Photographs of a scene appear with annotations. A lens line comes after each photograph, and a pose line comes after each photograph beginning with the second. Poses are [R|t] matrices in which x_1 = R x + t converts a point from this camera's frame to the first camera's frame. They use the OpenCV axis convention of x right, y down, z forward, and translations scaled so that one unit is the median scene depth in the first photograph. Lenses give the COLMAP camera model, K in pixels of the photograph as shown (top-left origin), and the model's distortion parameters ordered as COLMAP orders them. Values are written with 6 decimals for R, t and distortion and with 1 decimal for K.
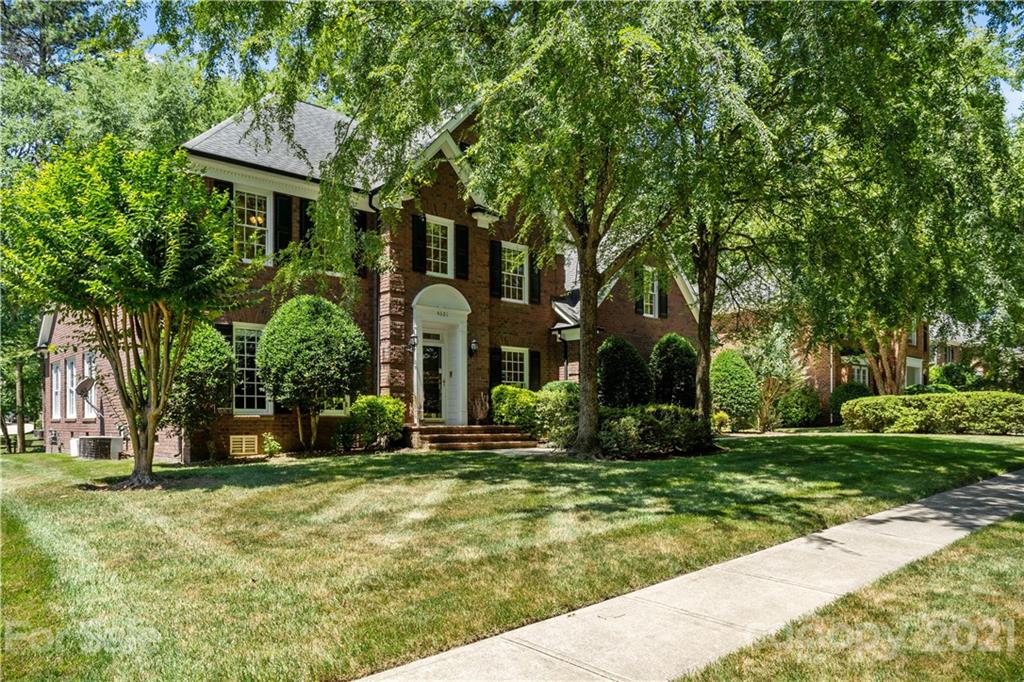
lens RADIAL K [[761.7, 0, 512.0], [0, 761.7, 341.0], [0, 0, 1]] dist [0.267592, -0.000018]
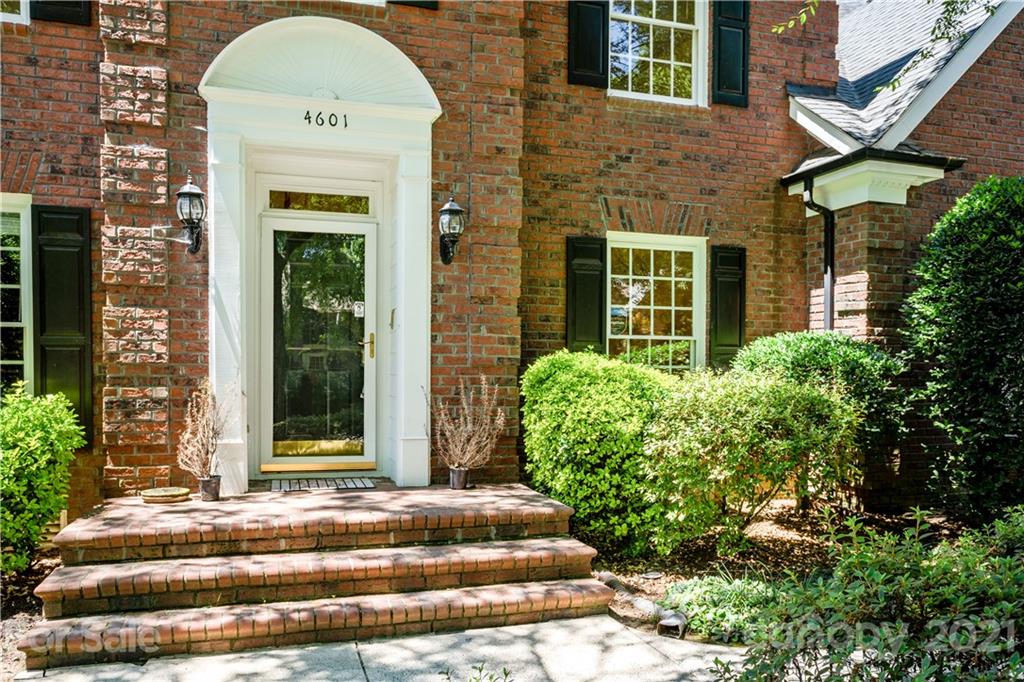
lens RADIAL K [[787.3, 0, 512.0], [0, 787.3, 341.0], [0, 0, 1]] dist [0.023351, 0.006588]
pose [[0.904742, -0.001112, -0.425959, 0.093970], [0.034953, 0.996818, 0.071639, 0.027508], [0.424524, -0.079703, 0.901902, 0.642776]]
